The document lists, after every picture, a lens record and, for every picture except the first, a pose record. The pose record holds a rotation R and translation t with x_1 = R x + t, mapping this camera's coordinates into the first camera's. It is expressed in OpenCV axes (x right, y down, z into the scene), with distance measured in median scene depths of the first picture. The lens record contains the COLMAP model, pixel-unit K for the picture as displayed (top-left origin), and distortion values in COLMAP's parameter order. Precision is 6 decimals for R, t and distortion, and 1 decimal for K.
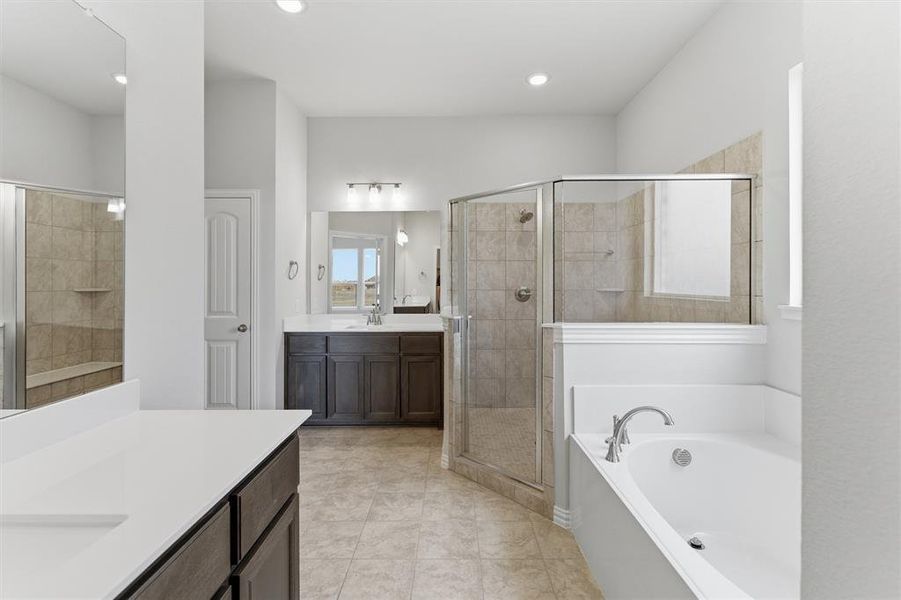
lens RADIAL K [[390.5, 0, 452.8], [0, 390.5, 289.0], [0, 0, 1]] dist [-0.001342, 0.000196]
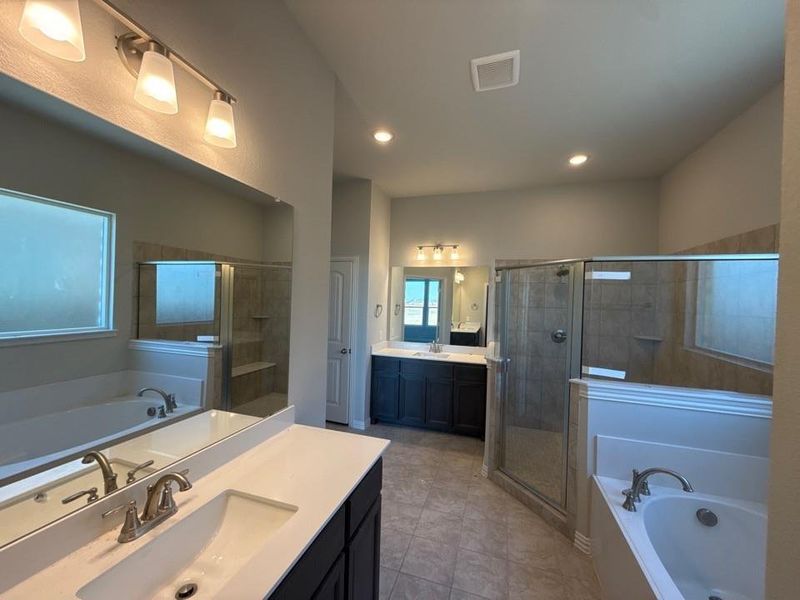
lens RADIAL K [[317.5, 0, 401.3], [0, 317.5, 303.0], [0, 0, 1]] dist [0.002951, -0.000065]
pose [[0.952240, 0.030720, -0.303801, 0.020107], [-0.029632, 0.999527, 0.008194, -0.120075], [0.303910, 0.001200, 0.952700, -0.087057]]
